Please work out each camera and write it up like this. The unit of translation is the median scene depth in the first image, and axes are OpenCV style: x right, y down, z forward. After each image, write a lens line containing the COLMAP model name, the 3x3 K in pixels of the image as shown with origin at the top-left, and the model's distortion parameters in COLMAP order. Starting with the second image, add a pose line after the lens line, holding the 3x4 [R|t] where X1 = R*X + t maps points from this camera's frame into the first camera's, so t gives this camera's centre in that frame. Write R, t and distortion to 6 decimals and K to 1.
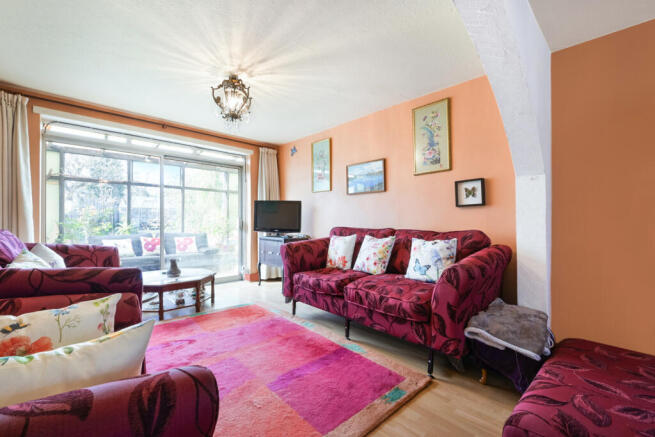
lens RADIAL K [[268.5, 0, 326.5], [0, 268.5, 220.8], [0, 0, 1]] dist [-0.000788, -0.000088]
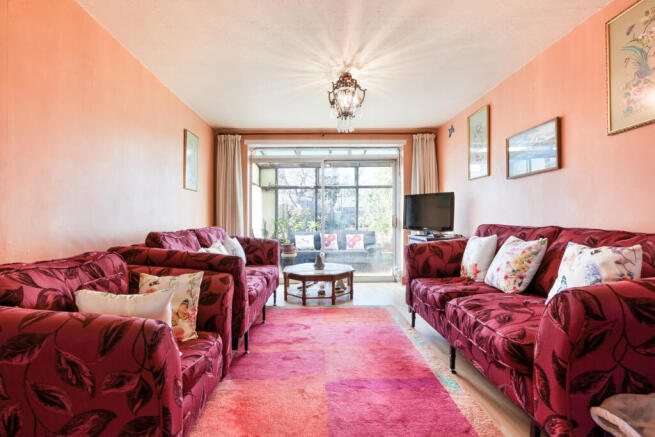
lens RADIAL K [[301.8, 0, 327.5], [0, 301.8, 218.5], [0, 0, 1]] dist [0.004856, 0.001215]
pose [[0.742251, -0.015118, -0.669951, 0.318530], [0.016708, 0.999852, -0.004051, 0.003503], [0.669913, -0.008187, 0.742394, 0.102781]]
